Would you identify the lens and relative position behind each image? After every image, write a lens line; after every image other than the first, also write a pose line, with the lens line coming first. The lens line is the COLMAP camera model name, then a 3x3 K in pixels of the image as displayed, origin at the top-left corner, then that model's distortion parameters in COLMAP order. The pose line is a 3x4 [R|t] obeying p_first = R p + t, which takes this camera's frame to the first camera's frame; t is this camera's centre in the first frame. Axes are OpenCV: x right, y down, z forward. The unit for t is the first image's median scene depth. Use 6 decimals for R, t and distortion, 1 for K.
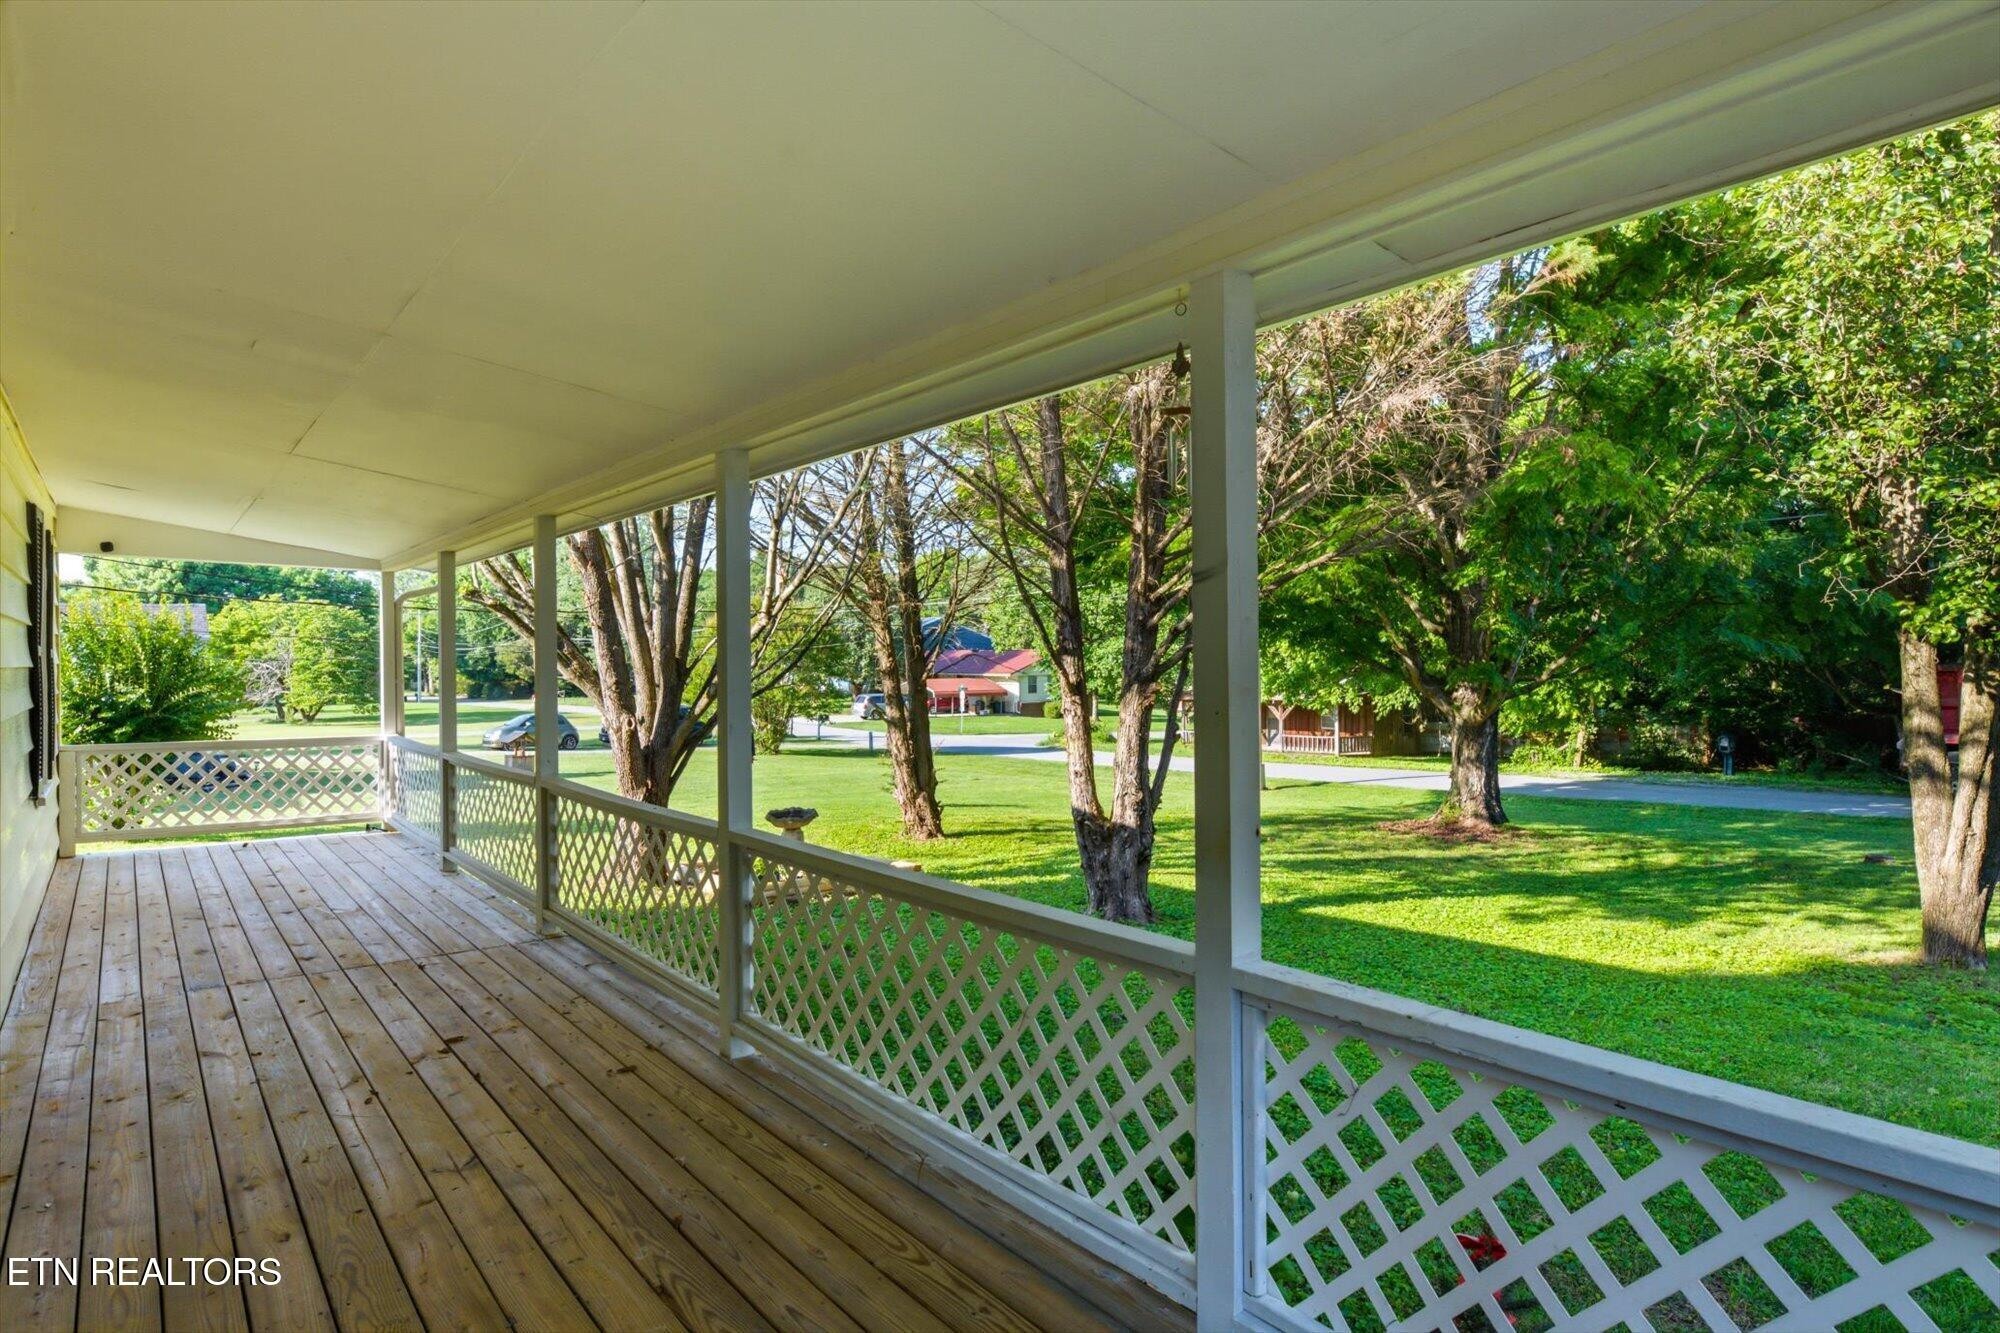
lens RADIAL K [[1120.9, 0, 998.0], [0, 1120.9, 661.7], [0, 0, 1]] dist [0.002011, -0.000283]
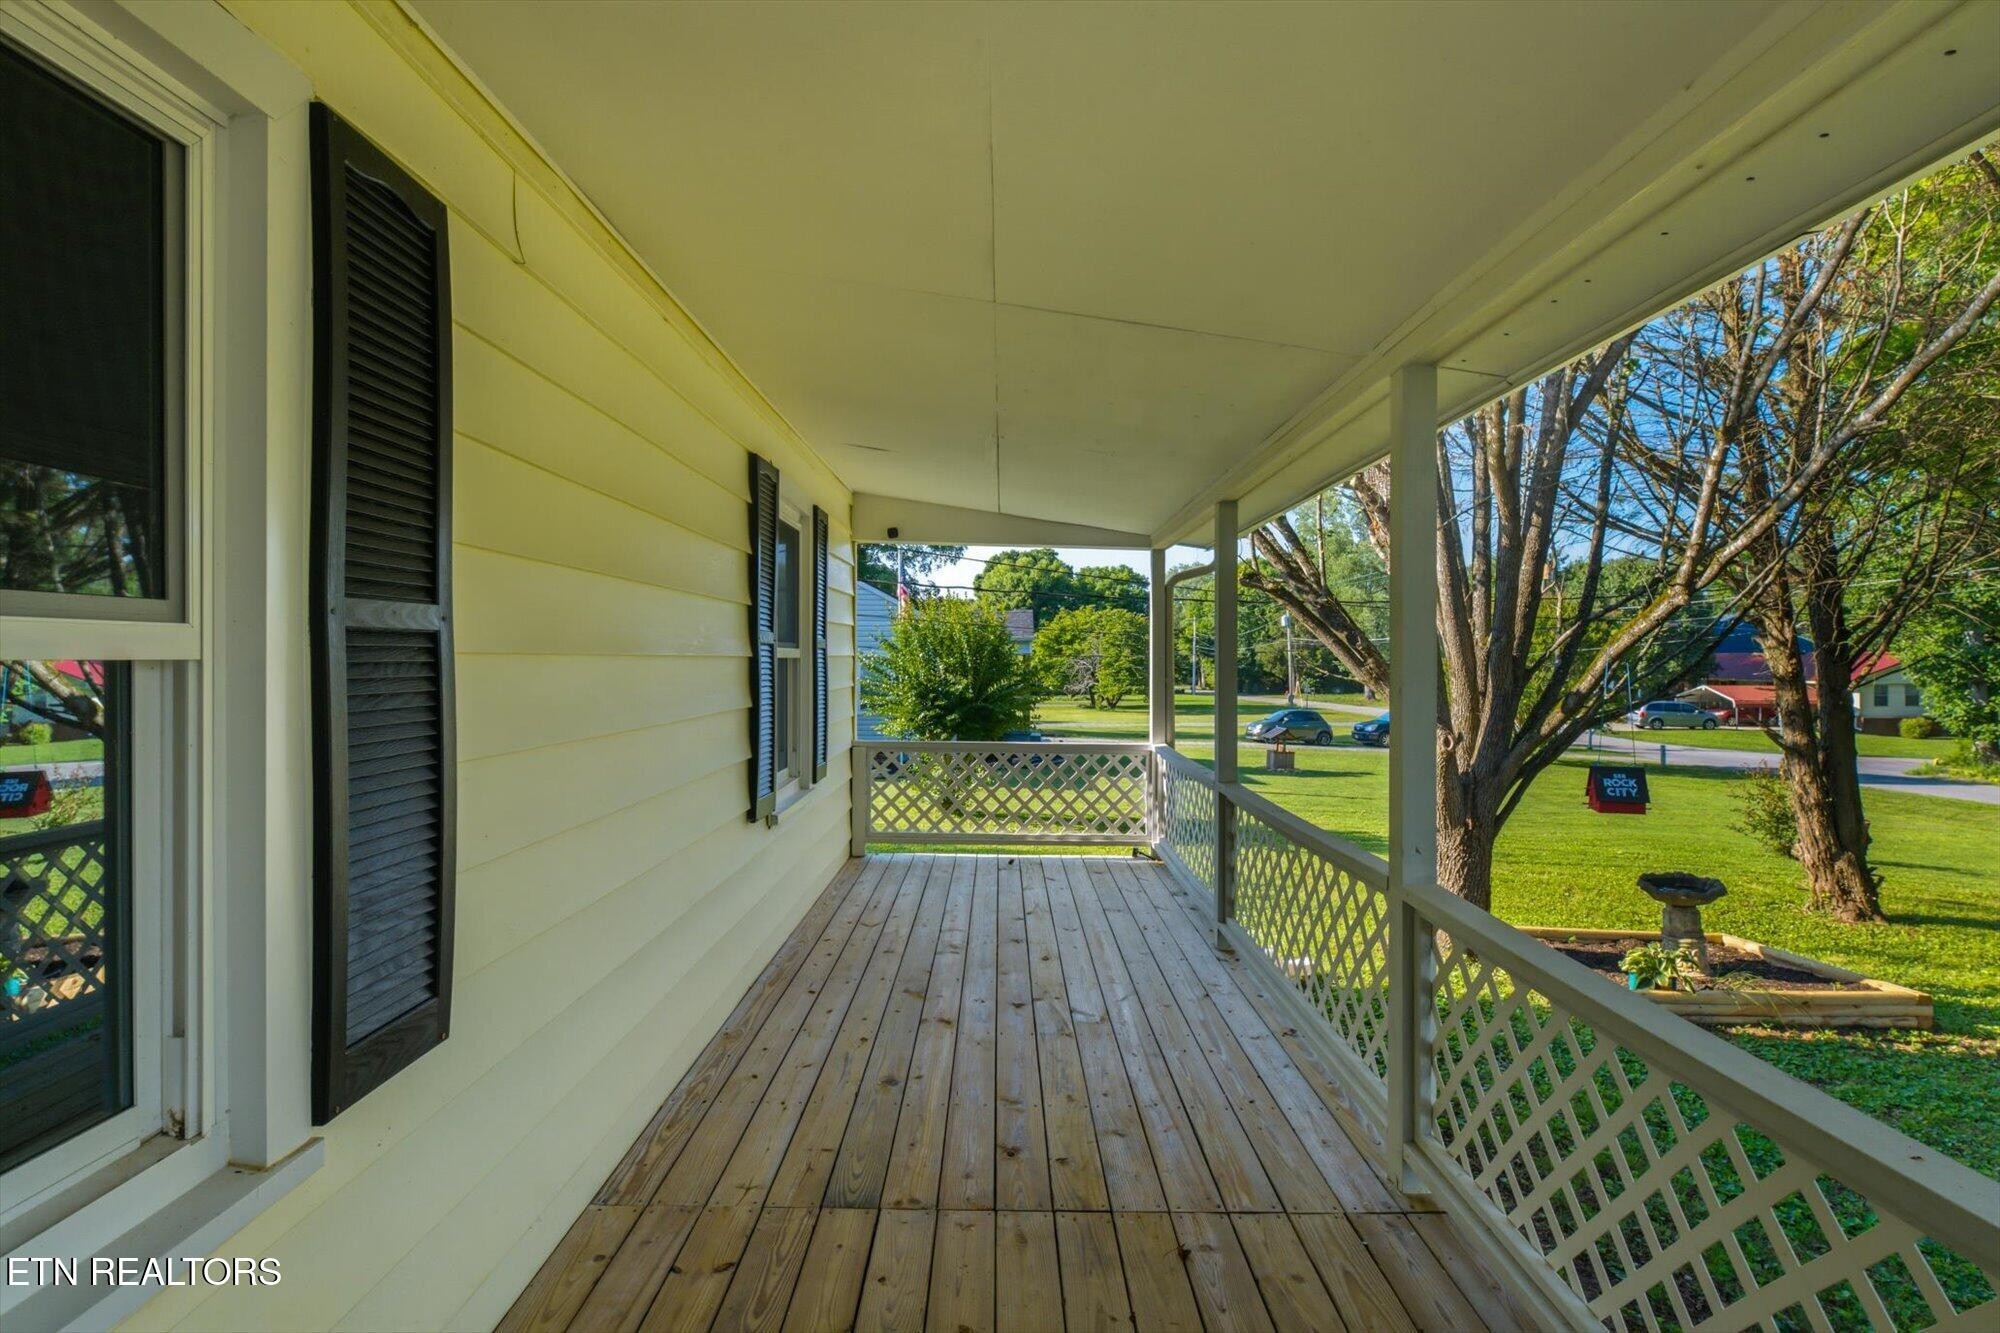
lens RADIAL K [[917.4, 0, 1000.5], [0, 917.4, 658.8], [0, 0, 1]] dist [0.006581, 0.000615]
pose [[0.774242, 0.008087, -0.632838, -0.113860], [-0.010697, 0.999943, -0.000309, 0.001735], [0.632799, 0.007009, 0.774284, 0.223914]]
